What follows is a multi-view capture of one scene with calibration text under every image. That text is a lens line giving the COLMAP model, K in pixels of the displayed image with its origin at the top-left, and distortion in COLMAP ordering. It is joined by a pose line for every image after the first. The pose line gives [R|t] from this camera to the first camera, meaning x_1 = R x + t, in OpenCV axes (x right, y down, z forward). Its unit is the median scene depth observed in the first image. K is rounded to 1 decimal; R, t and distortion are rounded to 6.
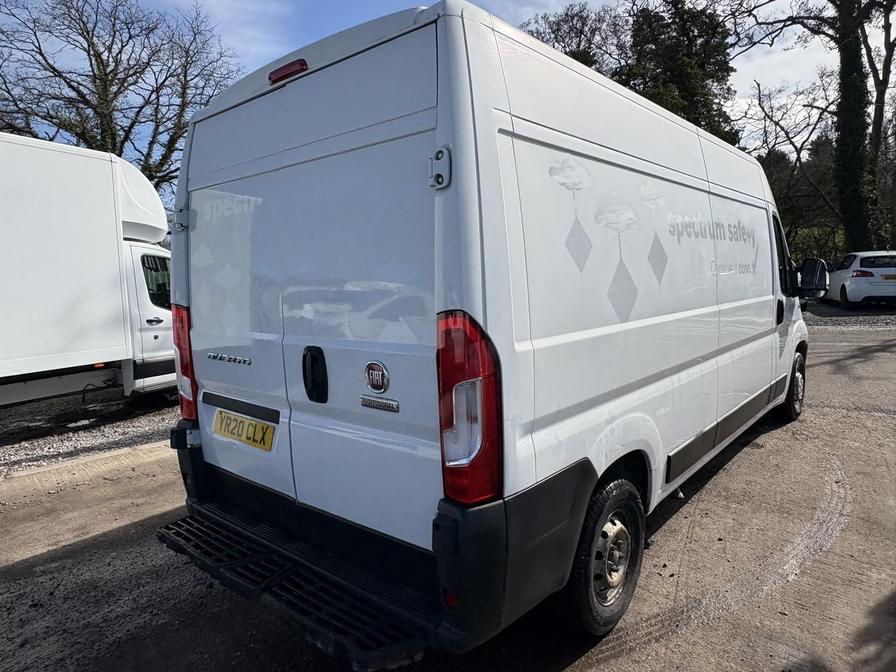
lens RADIAL K [[568.4, 0, 451.6], [0, 568.4, 334.9], [0, 0, 1]] dist [-0.005465, 0.003313]
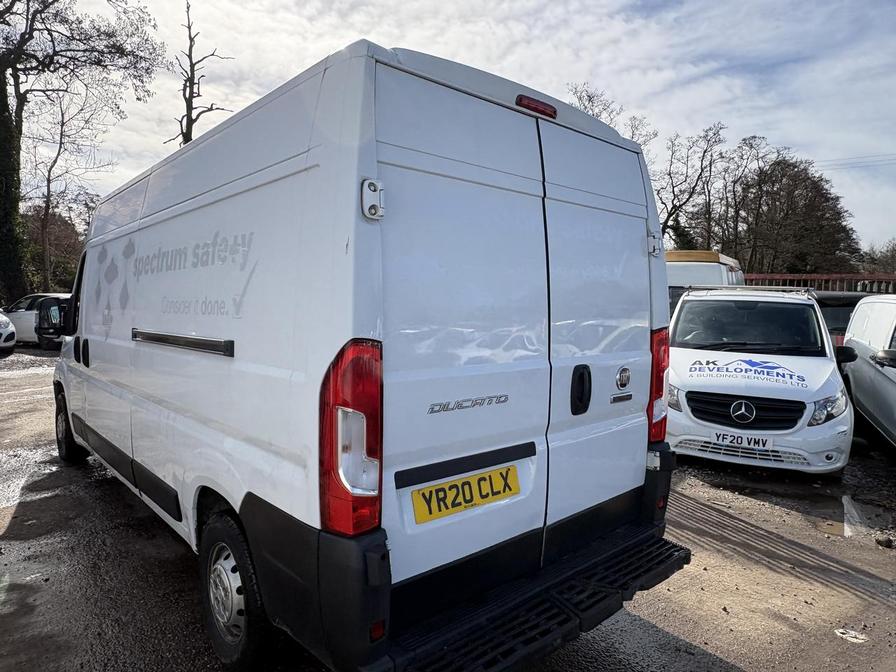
lens RADIAL K [[568.4, 0, 447.4], [0, 568.4, 333.7], [0, 0, 1]] dist [-0.005465, 0.003313]
pose [[0.132897, -0.016404, 0.990994, -1.263069], [0.092045, 0.995746, 0.004139, -0.064434], [-0.986847, 0.090666, 0.133842, 0.992094]]
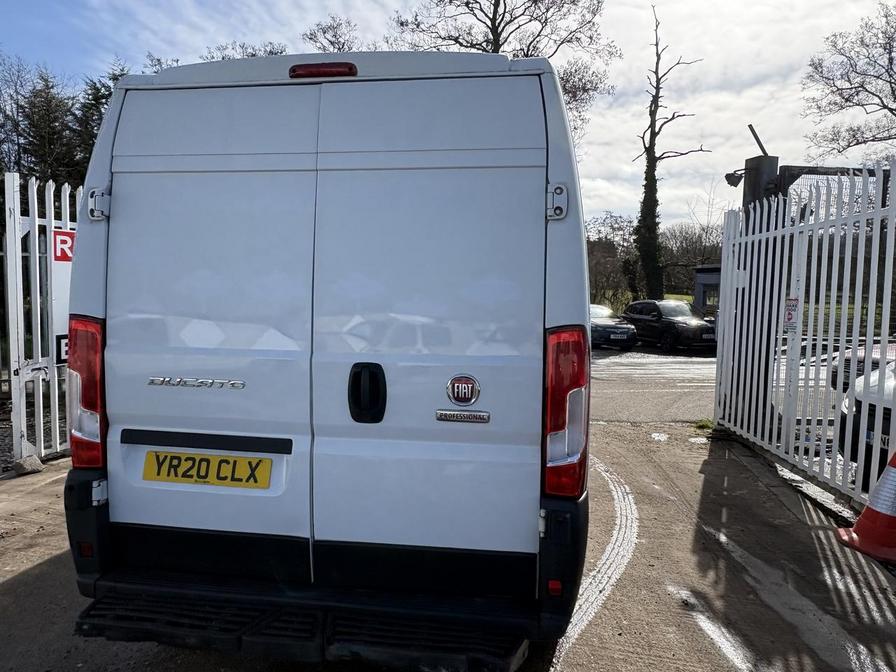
lens RADIAL K [[568.4, 0, 452.2], [0, 568.4, 334.3], [0, 0, 1]] dist [-0.005465, 0.003313]
pose [[0.838764, 0.022751, 0.544020, -0.572532], [0.013024, 0.998002, -0.061817, 0.029616], [-0.544340, 0.058936, 0.836792, 0.117384]]
